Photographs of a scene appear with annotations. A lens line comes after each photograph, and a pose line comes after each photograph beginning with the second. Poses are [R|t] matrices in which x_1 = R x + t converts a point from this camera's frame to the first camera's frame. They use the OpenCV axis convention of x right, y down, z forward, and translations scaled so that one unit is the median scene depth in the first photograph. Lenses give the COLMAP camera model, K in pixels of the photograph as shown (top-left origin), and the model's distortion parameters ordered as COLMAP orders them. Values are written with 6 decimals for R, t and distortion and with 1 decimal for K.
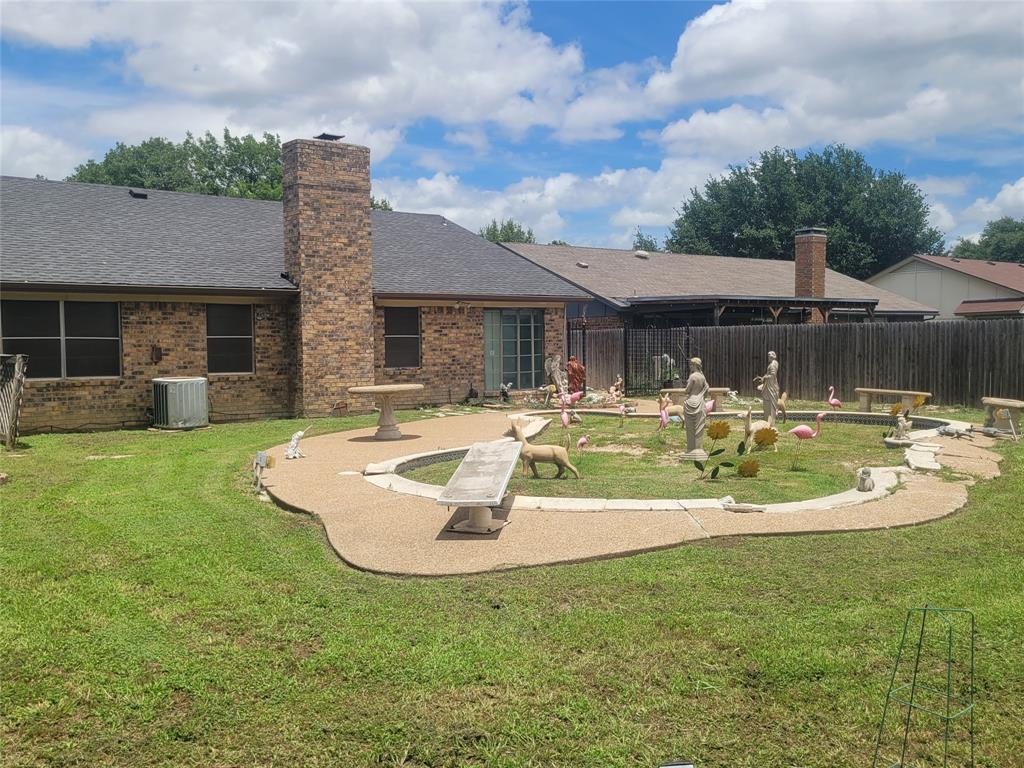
lens RADIAL K [[958.9, 0, 512.0], [0, 958.9, 384.0], [0, 0, 1]] dist [0.044014, 0.001735]
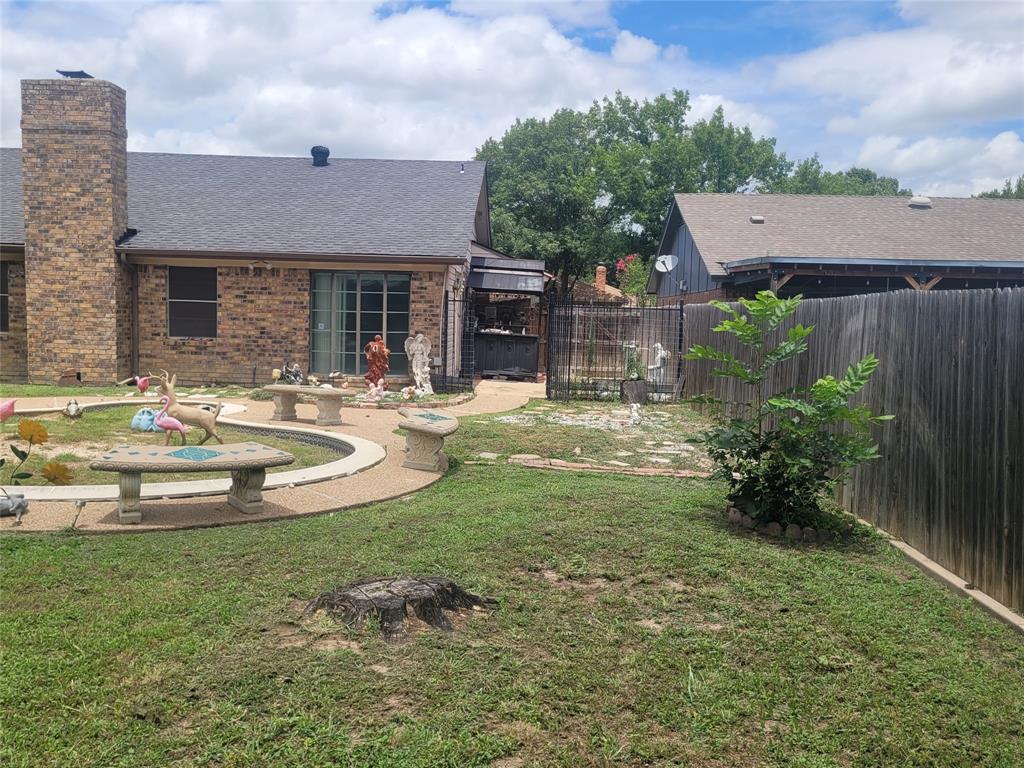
lens RADIAL K [[958.9, 0, 512.0], [0, 958.9, 384.0], [0, 0, 1]] dist [0.044014, 0.001735]
pose [[0.761988, 0.080176, -0.642609, 0.727816], [-0.065378, 0.996761, 0.046839, -0.038219], [0.644282, 0.006322, 0.764761, 0.575443]]
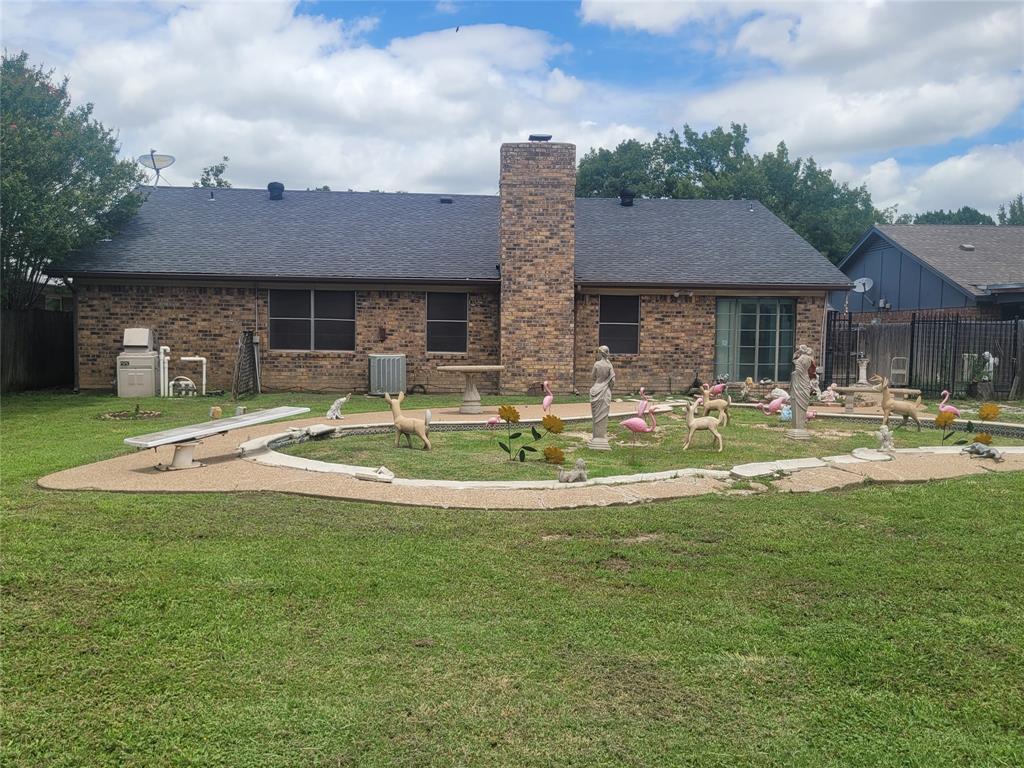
lens RADIAL K [[962.1, 0, 510.1], [0, 962.1, 399.5], [0, 0, 1]] dist [0.045237, -0.001898]
pose [[0.826284, 0.062224, -0.559806, 0.411698], [-0.048224, 0.998045, 0.039755, -0.004127], [0.561185, -0.005853, 0.827670, 0.080027]]
